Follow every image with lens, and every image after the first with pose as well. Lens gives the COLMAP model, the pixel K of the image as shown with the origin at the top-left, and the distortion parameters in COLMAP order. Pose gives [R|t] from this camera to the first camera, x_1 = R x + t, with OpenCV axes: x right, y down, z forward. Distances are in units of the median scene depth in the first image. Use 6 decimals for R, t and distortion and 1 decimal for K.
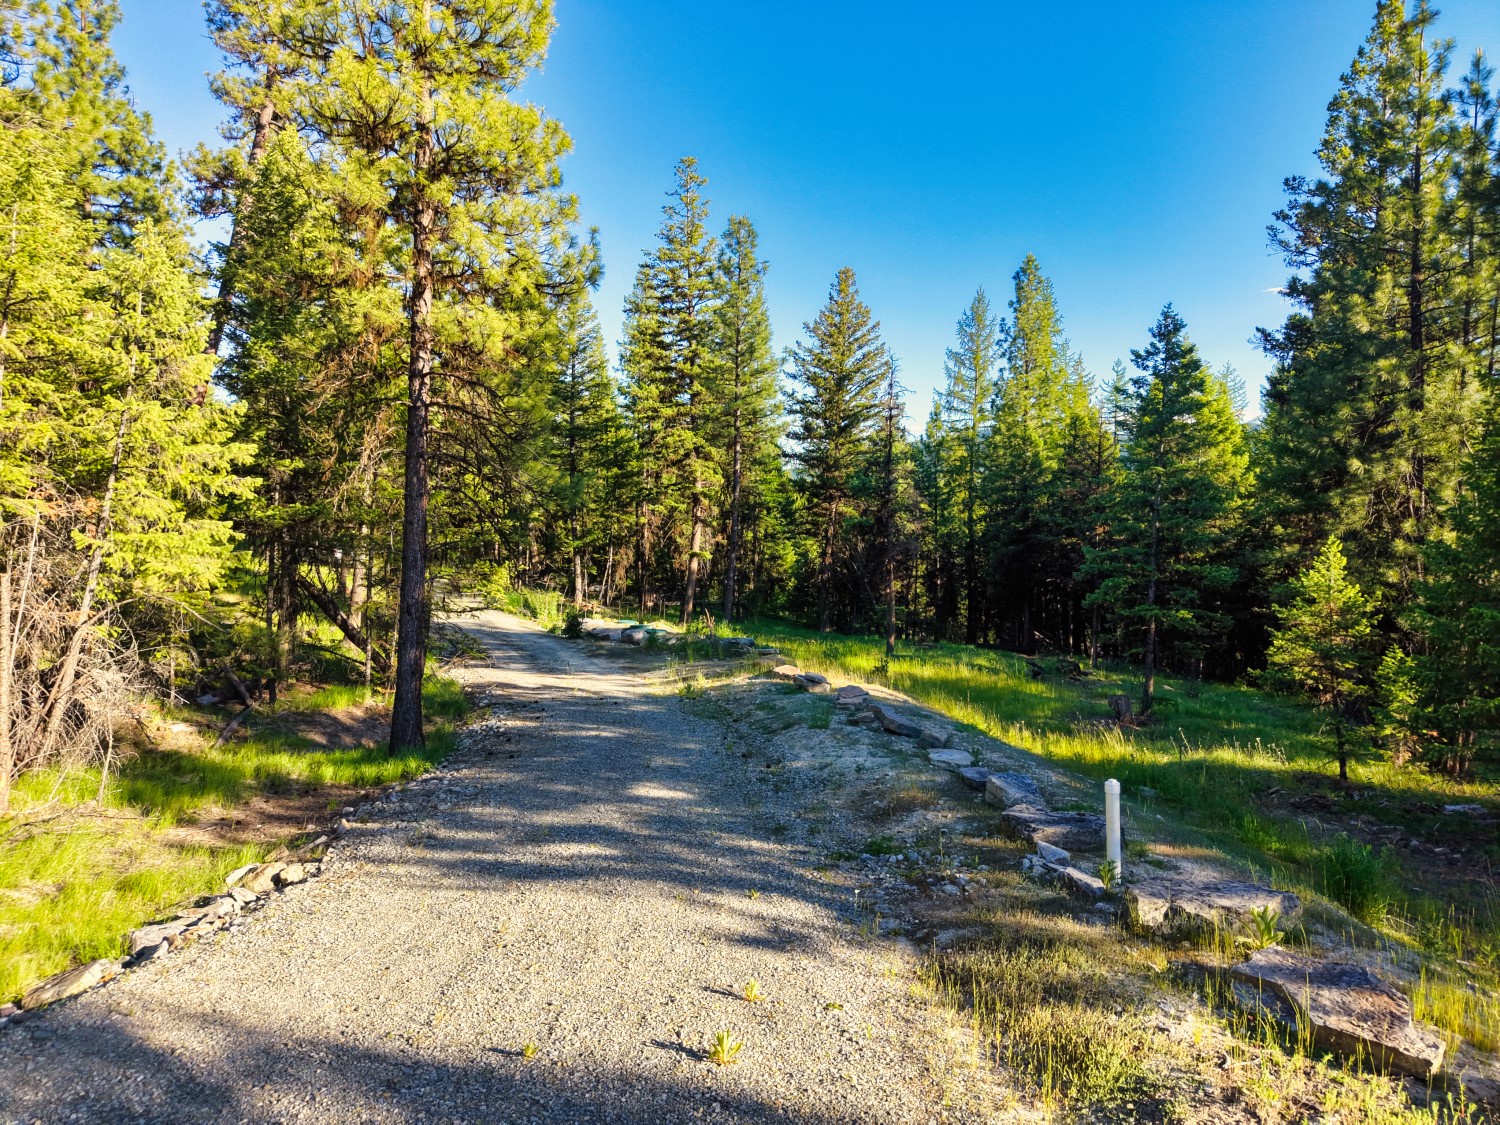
lens RADIAL K [[1009.0, 0, 749.0], [0, 1009.0, 564.5], [0, 0, 1]] dist [0.021589, -0.018819]
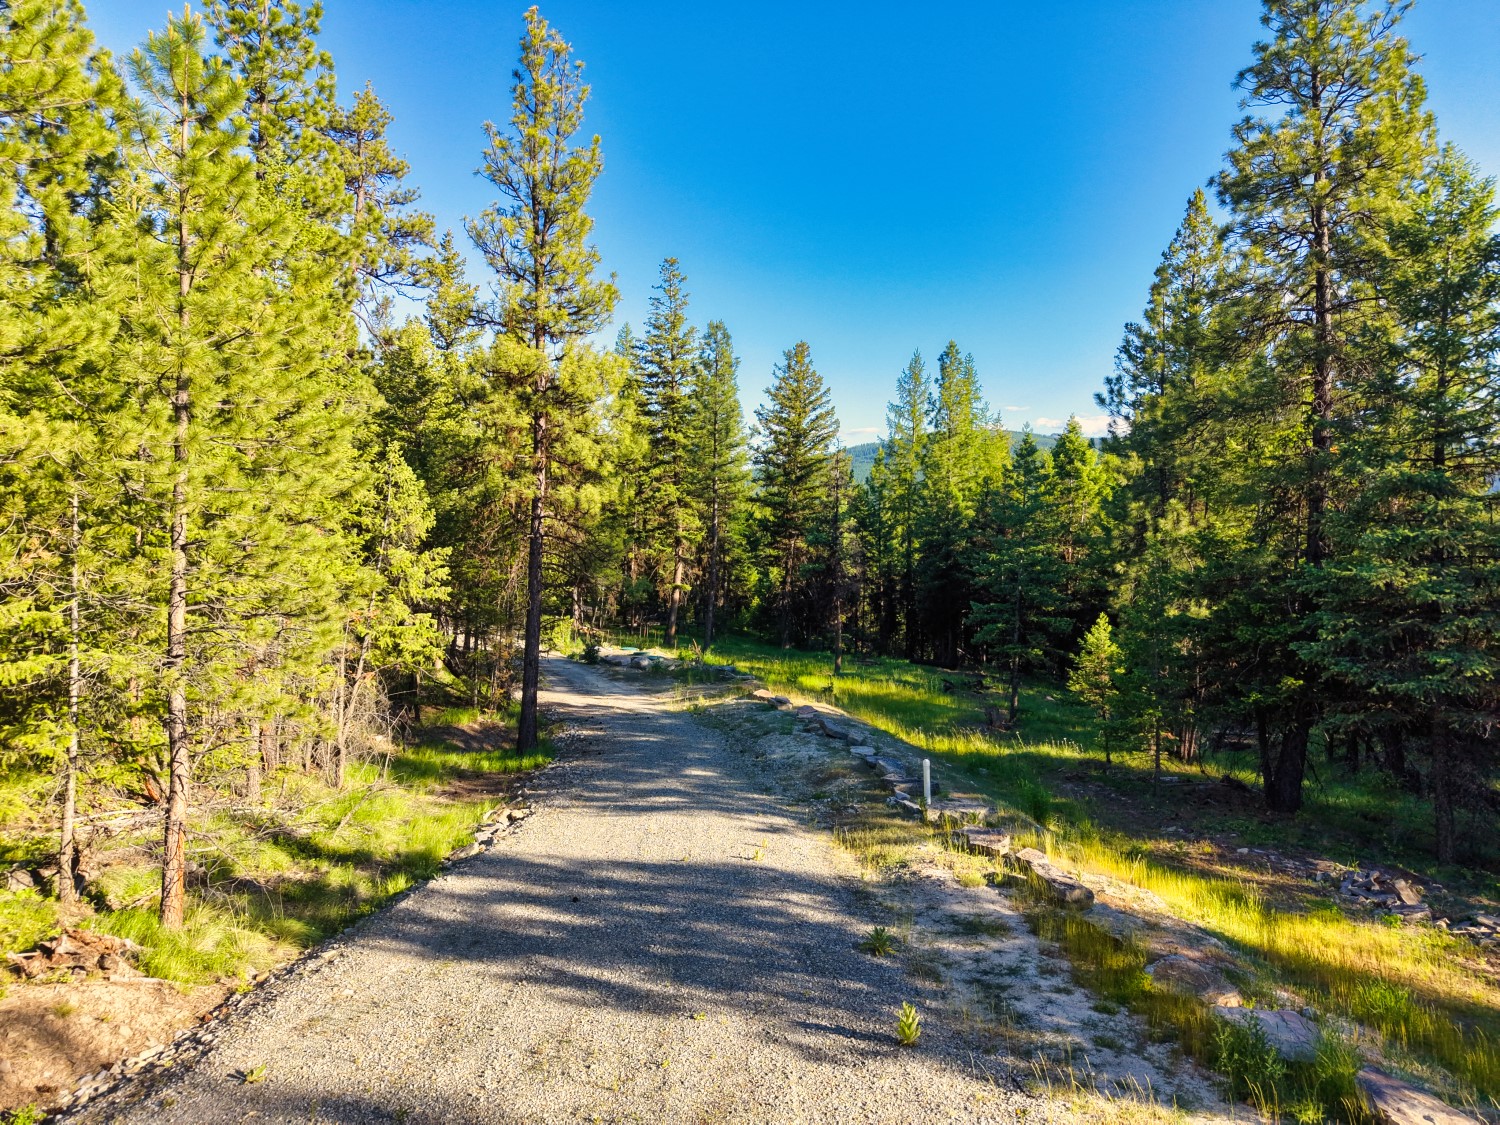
lens RADIAL K [[1009.0, 0, 746.7], [0, 1009.0, 561.5], [0, 0, 1]] dist [0.021589, -0.018819]
pose [[0.999186, -0.002550, 0.040254, -0.026302], [0.002662, 0.999993, -0.002730, -0.050338], [-0.040247, 0.002835, 0.999186, -0.279407]]
